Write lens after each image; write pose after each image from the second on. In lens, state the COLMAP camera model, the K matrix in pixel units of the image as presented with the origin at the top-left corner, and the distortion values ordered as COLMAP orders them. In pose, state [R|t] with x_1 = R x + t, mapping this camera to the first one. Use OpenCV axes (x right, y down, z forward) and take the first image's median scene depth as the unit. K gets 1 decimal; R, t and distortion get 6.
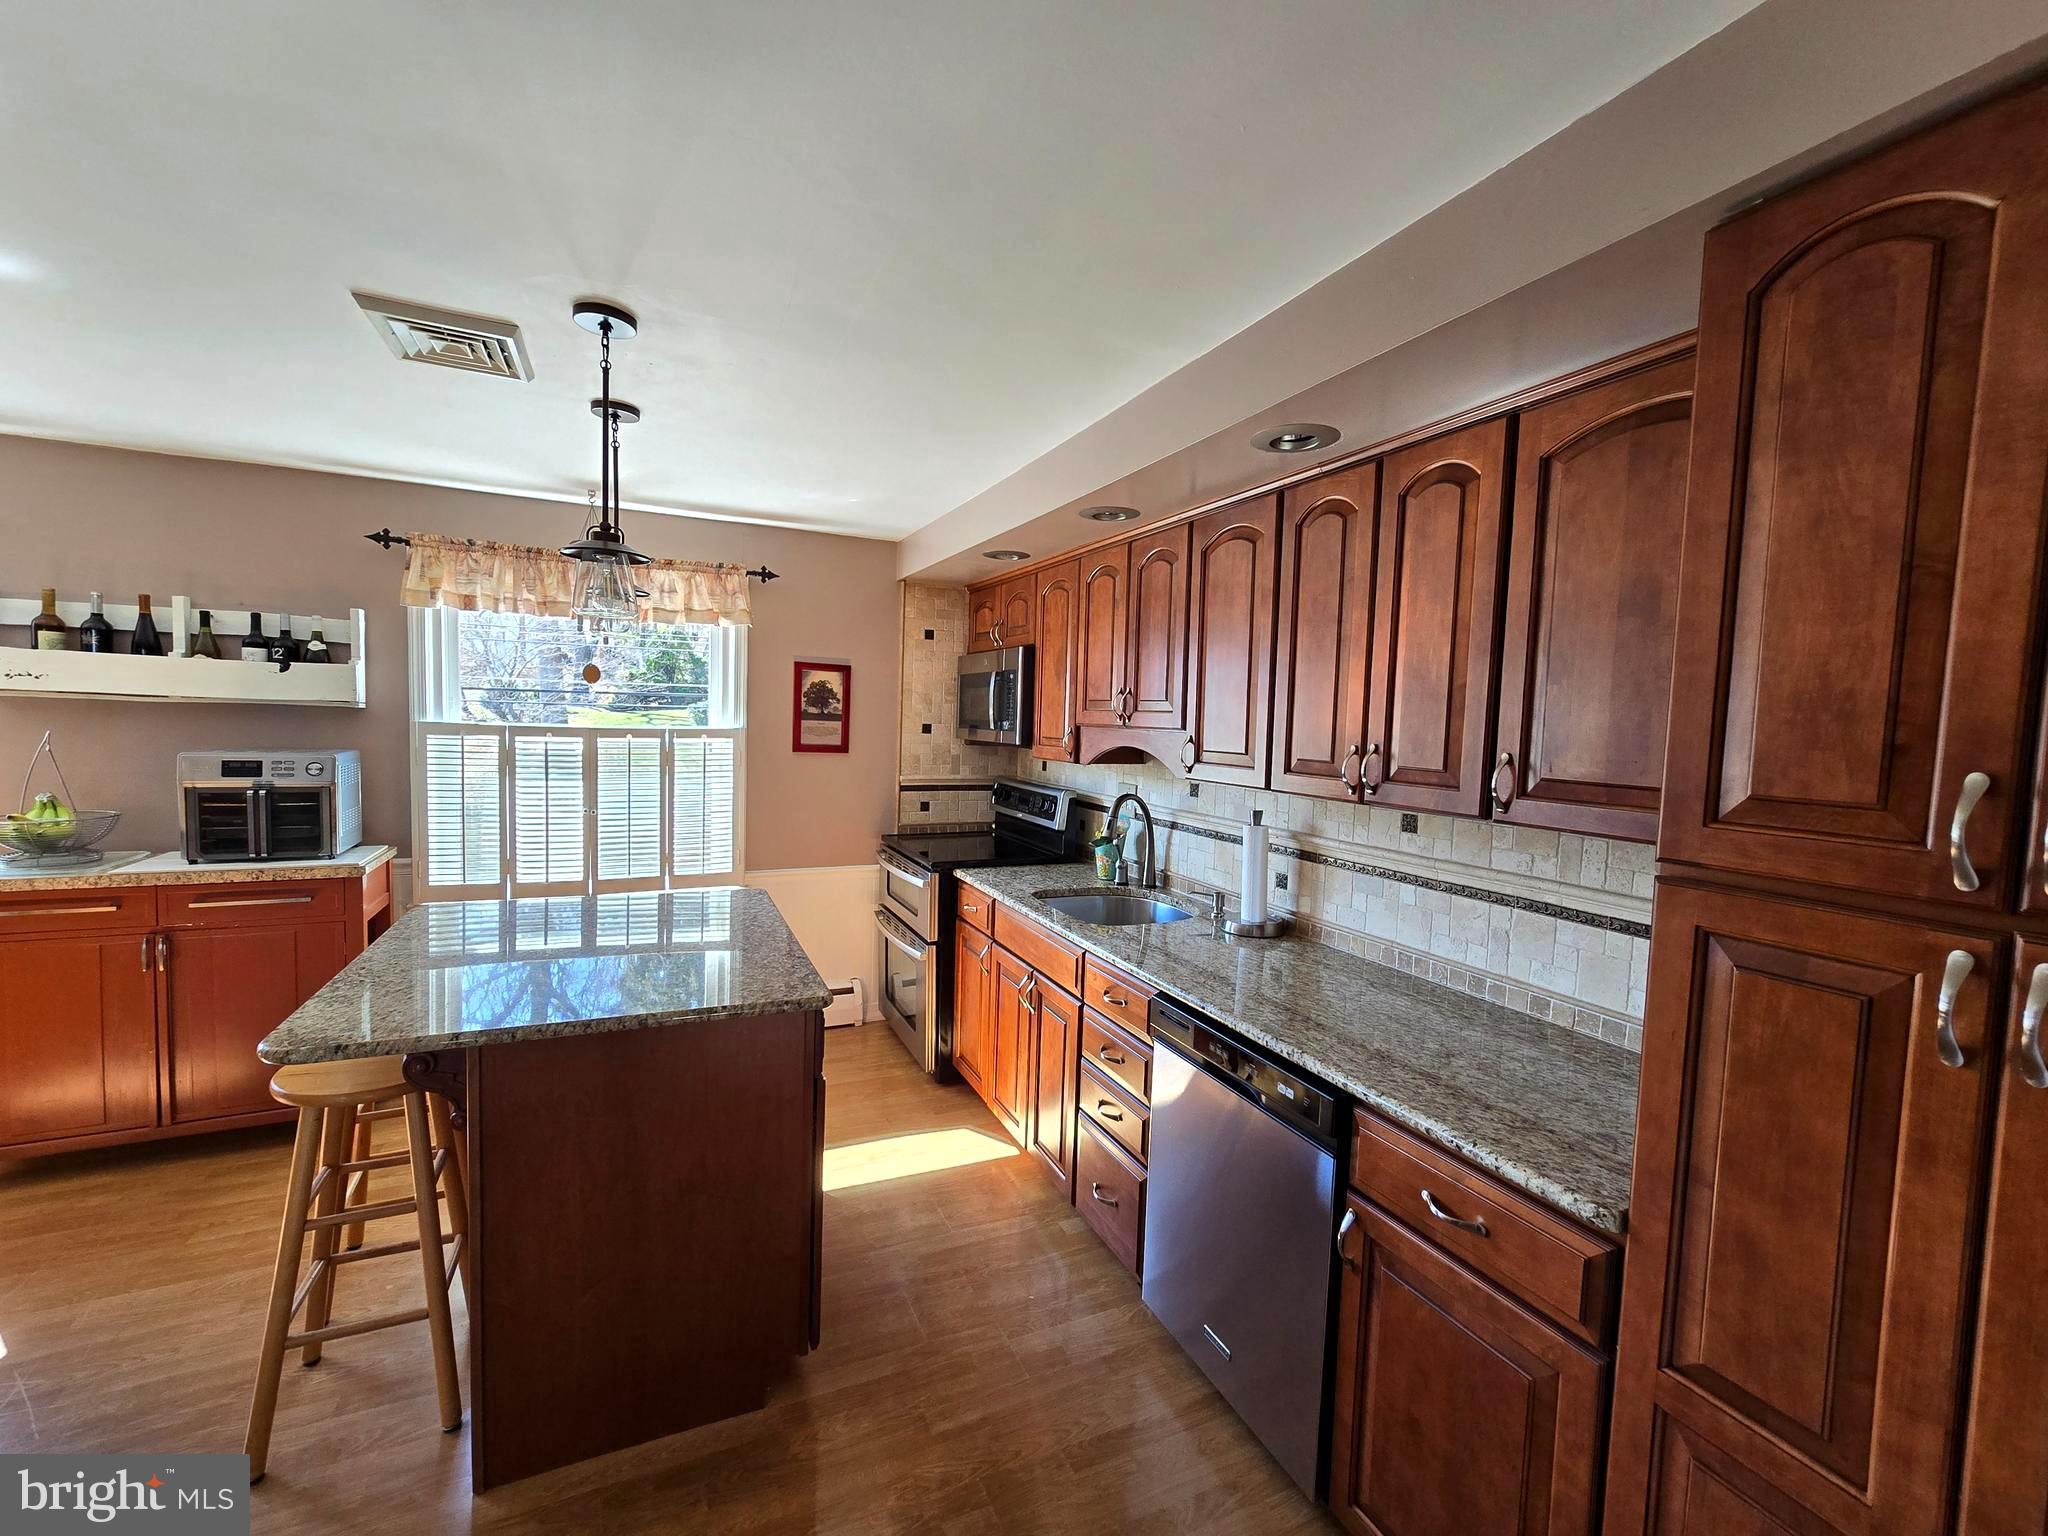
lens RADIAL K [[837.8, 0, 1030.5], [0, 837.8, 774.6], [0, 0, 1]] dist [-0.008516, 0.000988]
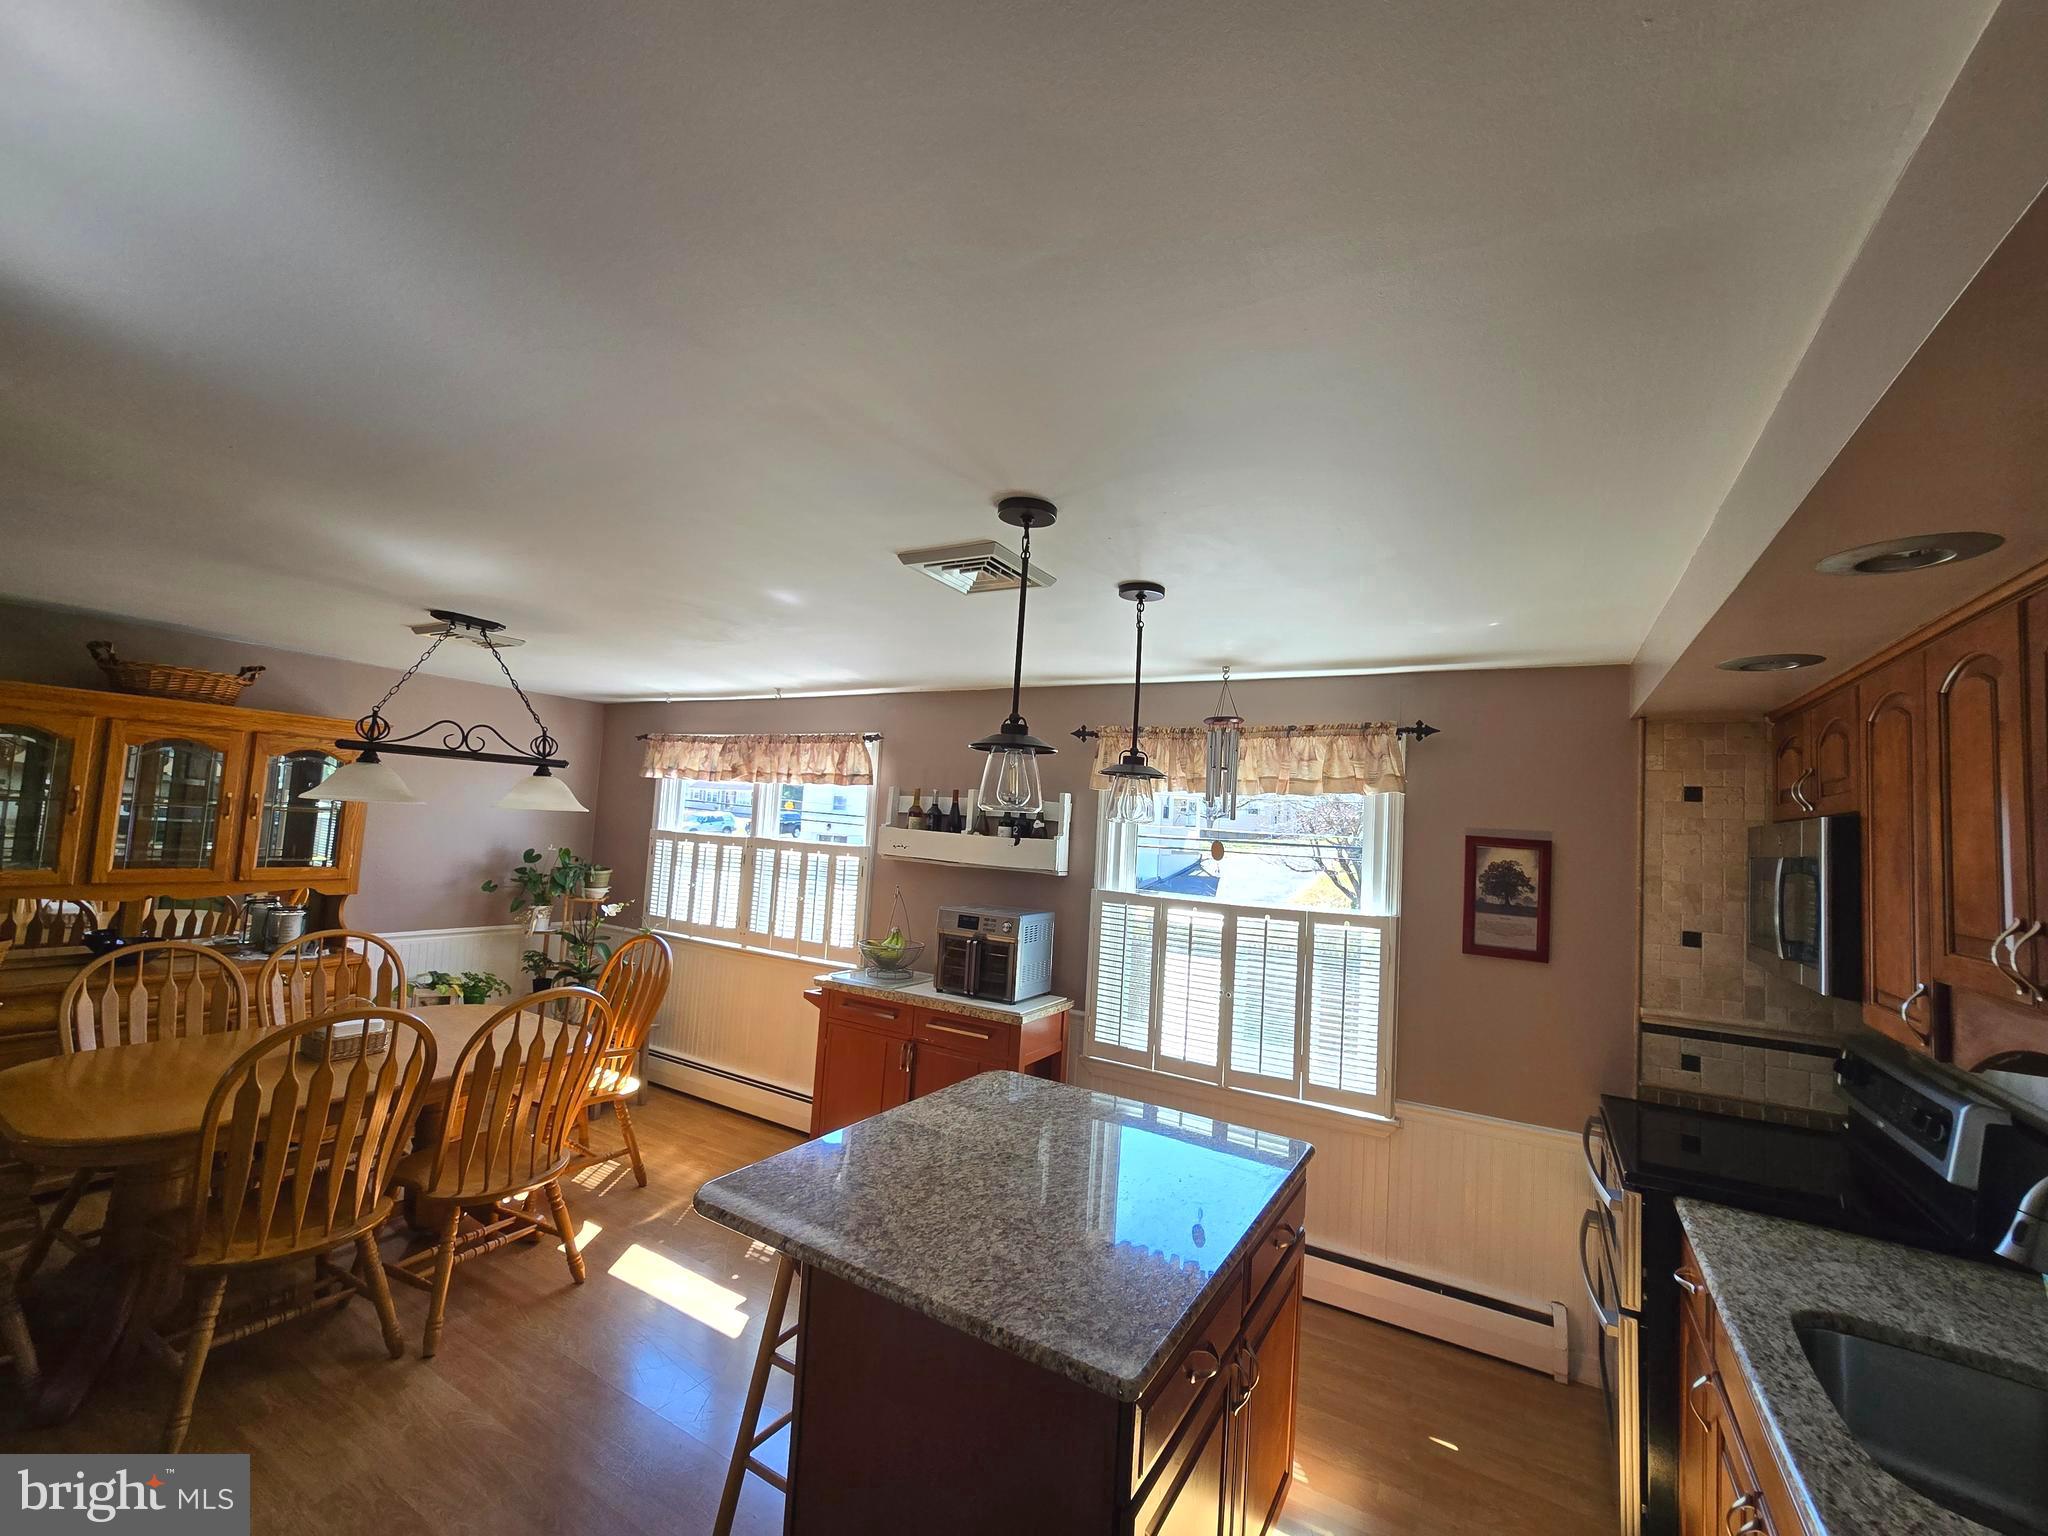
lens RADIAL K [[837.8, 0, 1030.5], [0, 837.8, 774.6], [0, 0, 1]] dist [-0.008516, 0.000988]
pose [[0.569518, -0.052453, -0.820304, 0.169808], [-0.094788, 0.987113, -0.128928, -0.070321], [0.816495, 0.151182, 0.557207, 0.305456]]
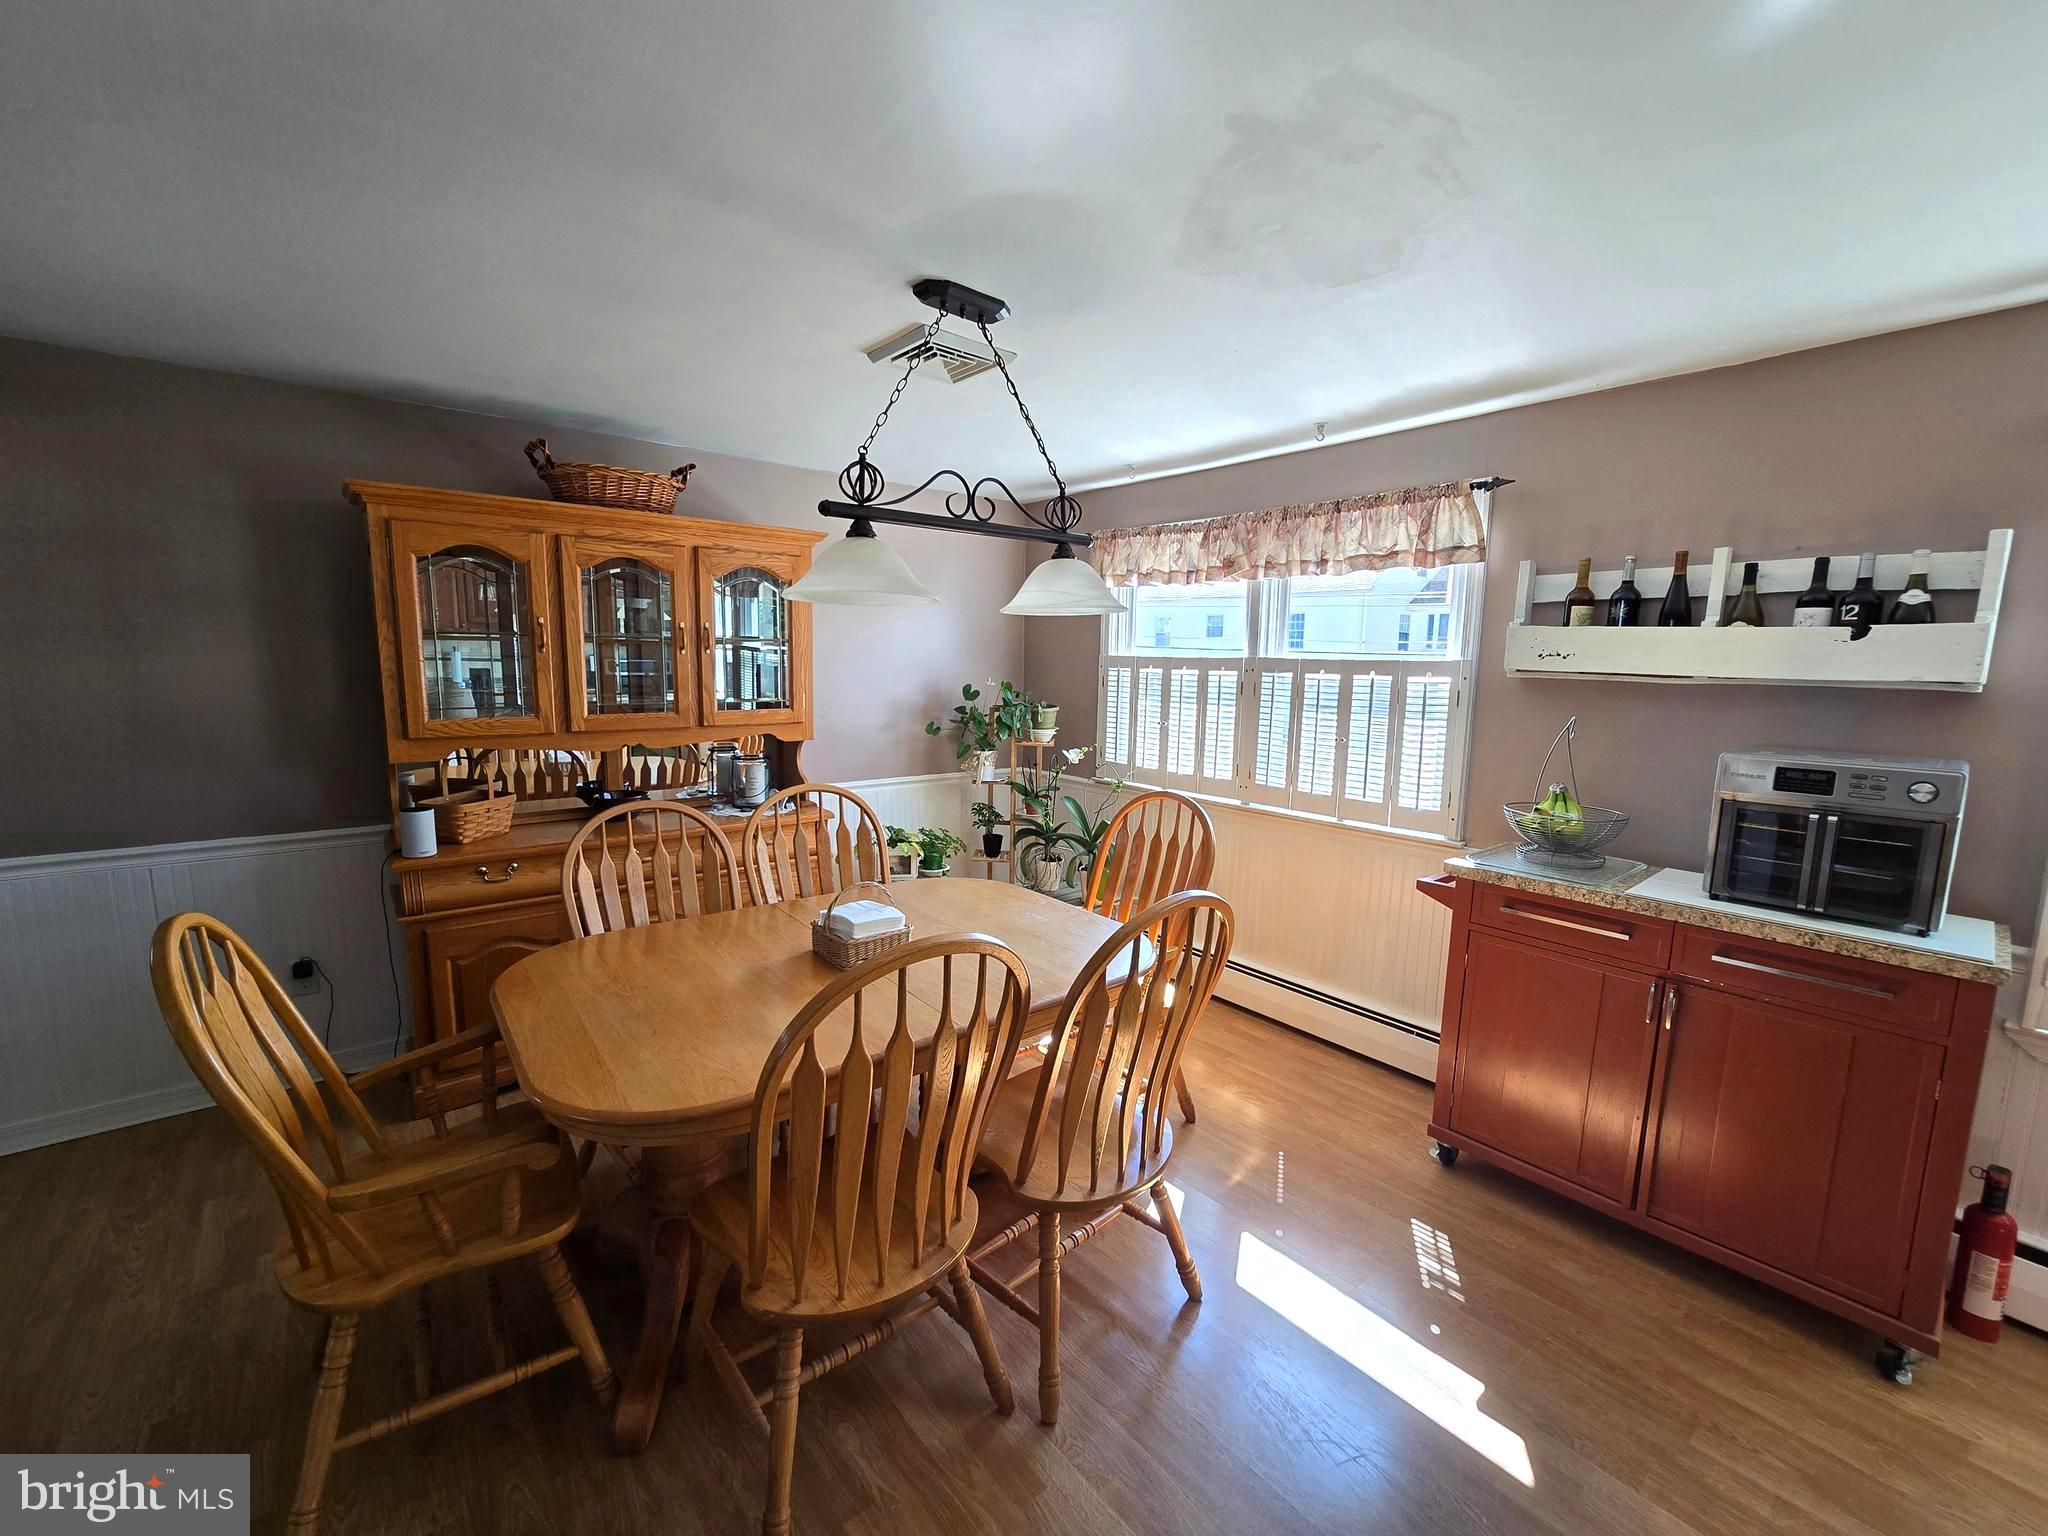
lens RADIAL K [[837.8, 0, 1030.5], [0, 837.8, 774.6], [0, 0, 1]] dist [-0.008516, 0.000988]
pose [[0.248665, 0.106268, -0.962742, -0.414829], [-0.074102, 0.993137, 0.090484, -0.026159], [0.965751, 0.048841, 0.254833, 0.185527]]
